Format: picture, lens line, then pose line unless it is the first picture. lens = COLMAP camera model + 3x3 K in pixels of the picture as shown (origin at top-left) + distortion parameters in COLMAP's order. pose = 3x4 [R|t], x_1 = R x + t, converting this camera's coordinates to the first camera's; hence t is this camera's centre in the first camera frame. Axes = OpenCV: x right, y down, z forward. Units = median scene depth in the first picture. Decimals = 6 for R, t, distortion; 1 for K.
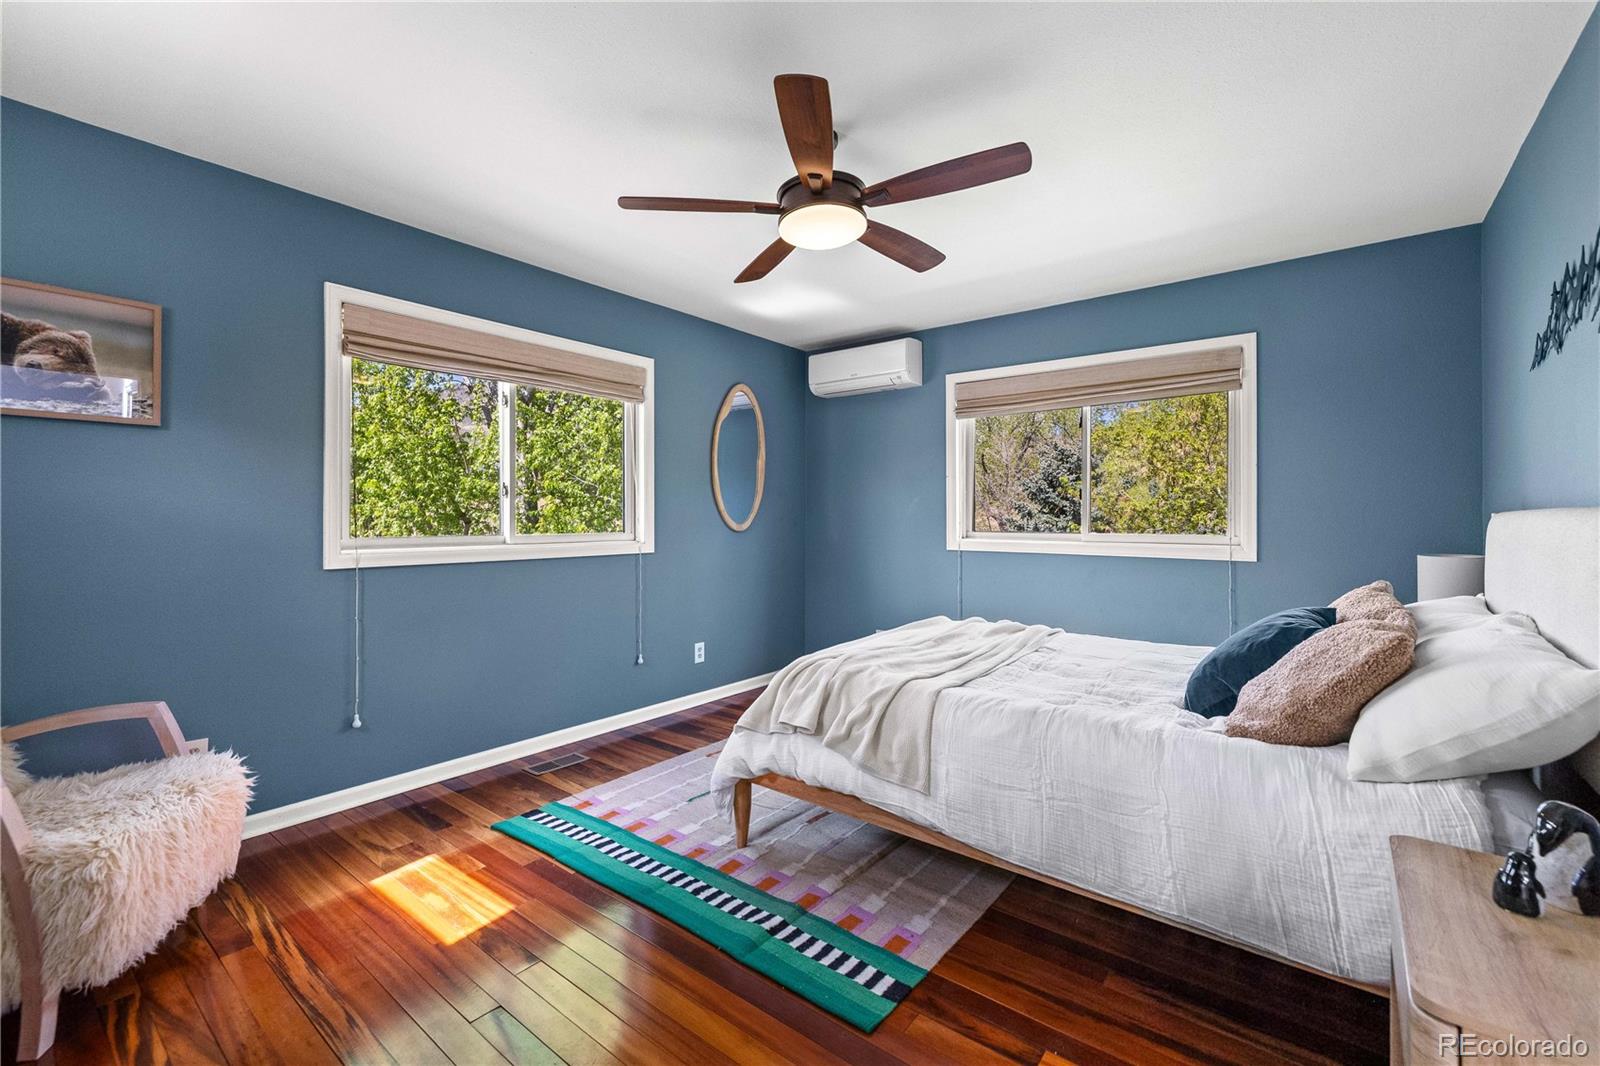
lens RADIAL K [[675.8, 0, 793.9], [0, 675.8, 515.8], [0, 0, 1]] dist [0.000895, -0.000031]
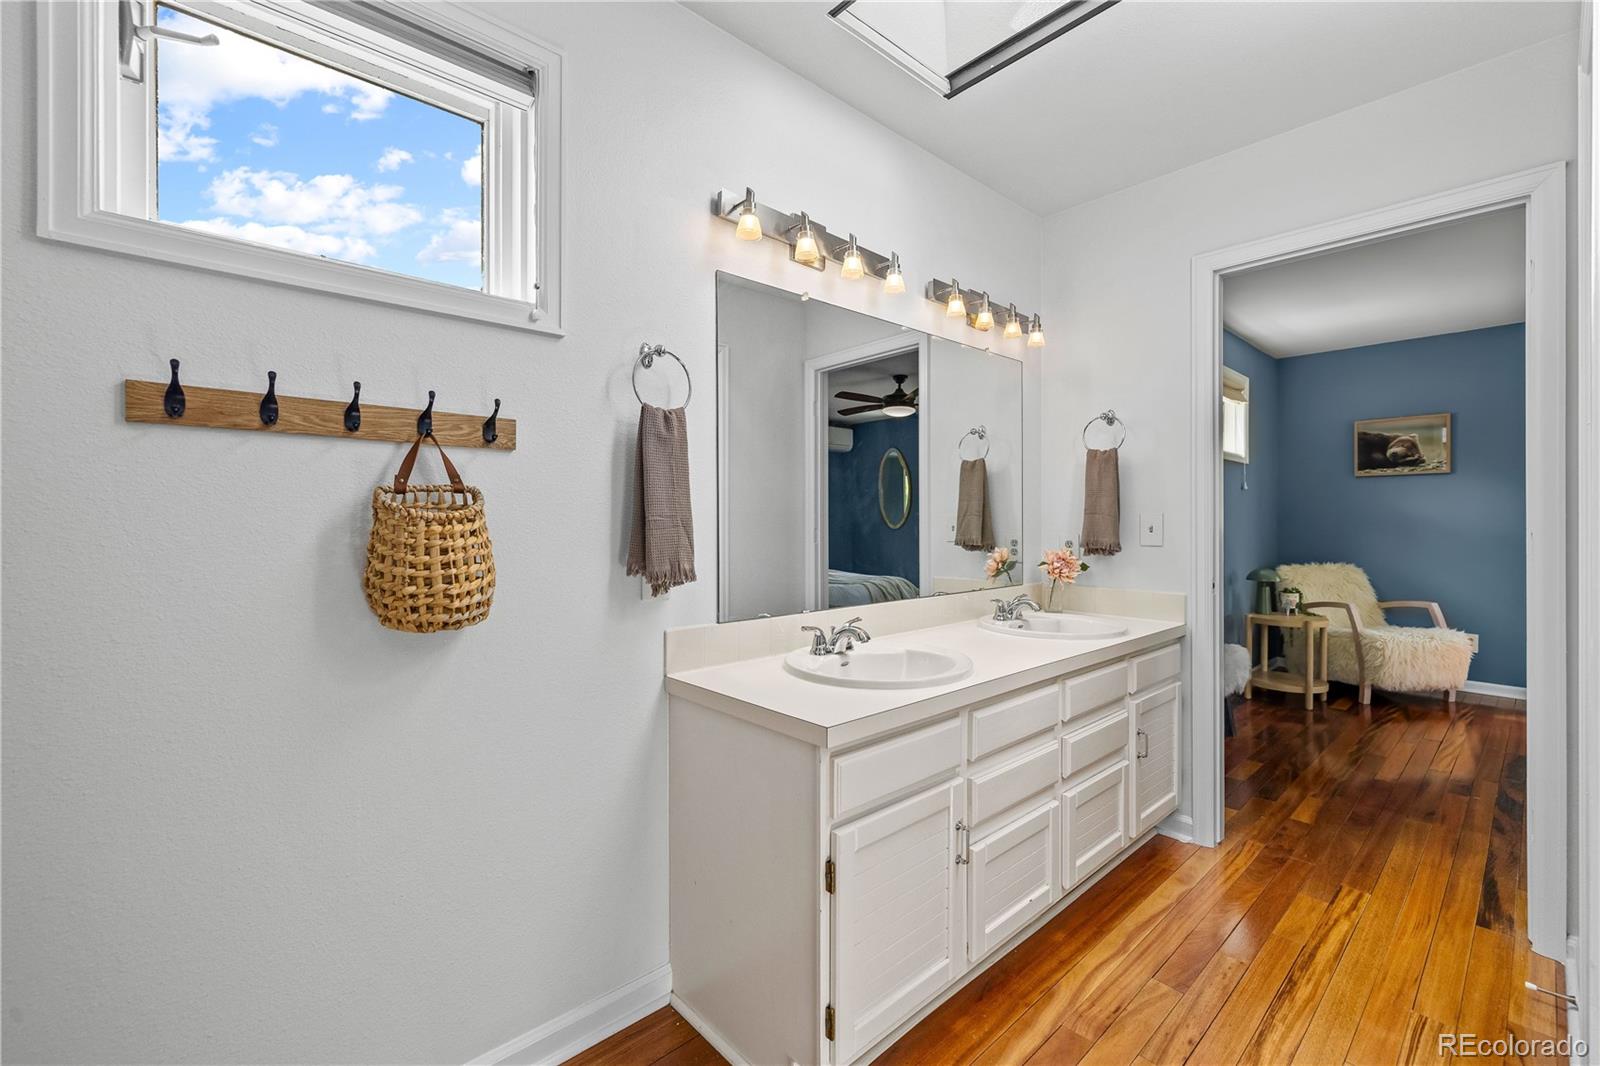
lens RADIAL K [[675.8, 0, 793.9], [0, 675.8, 515.8], [0, 0, 1]] dist [0.000895, -0.000031]
pose [[-0.169947, -0.004862, -0.985441, 1.431432], [0.002506, 0.999982, -0.005366, 0.002306], [0.985450, -0.003381, -0.169932, -0.608165]]
